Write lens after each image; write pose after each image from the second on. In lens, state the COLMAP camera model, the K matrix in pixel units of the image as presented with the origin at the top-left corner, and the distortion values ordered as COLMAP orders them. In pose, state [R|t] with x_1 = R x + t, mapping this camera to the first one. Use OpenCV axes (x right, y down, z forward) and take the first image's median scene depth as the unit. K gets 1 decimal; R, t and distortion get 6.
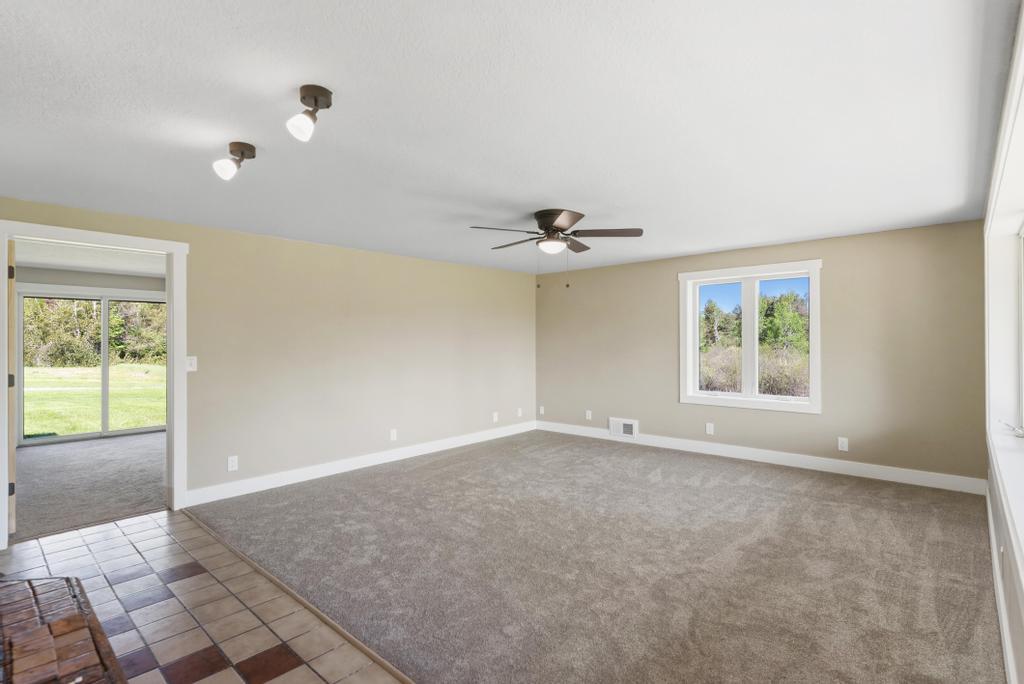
lens RADIAL K [[492.9, 0, 514.7], [0, 492.9, 336.1], [0, 0, 1]] dist [0.001202, 0.000749]
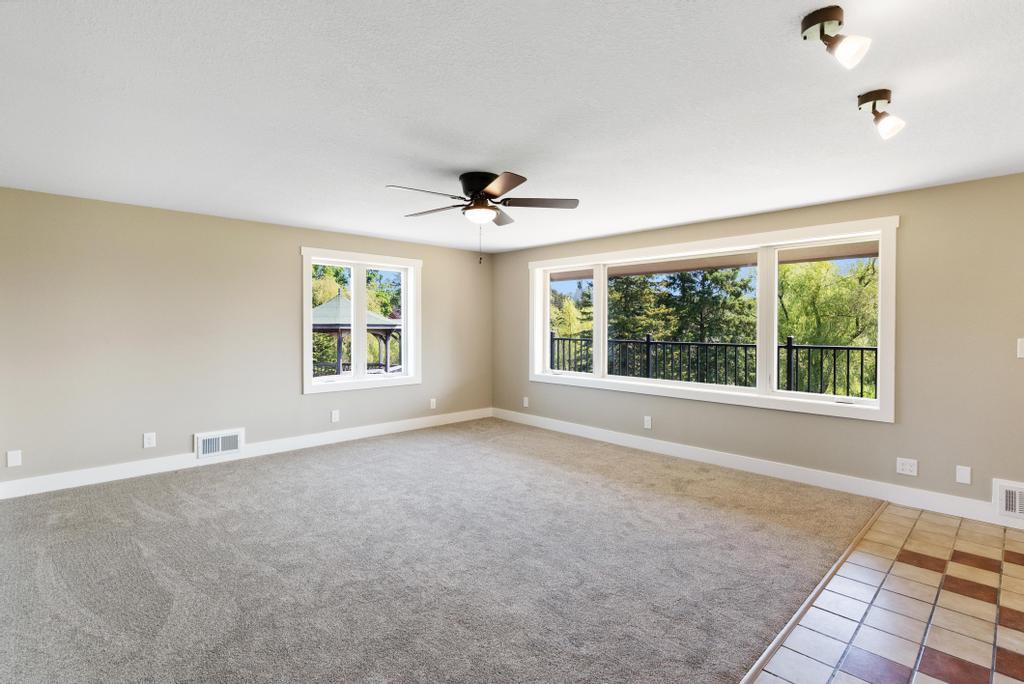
lens RADIAL K [[492.9, 0, 514.7], [0, 492.9, 336.1], [0, 0, 1]] dist [0.001202, 0.000749]
pose [[0.070911, -0.010349, 0.997429, -0.708085], [-0.008307, 0.999905, 0.010966, 0.029925], [-0.997448, -0.009063, 0.070819, 0.807195]]
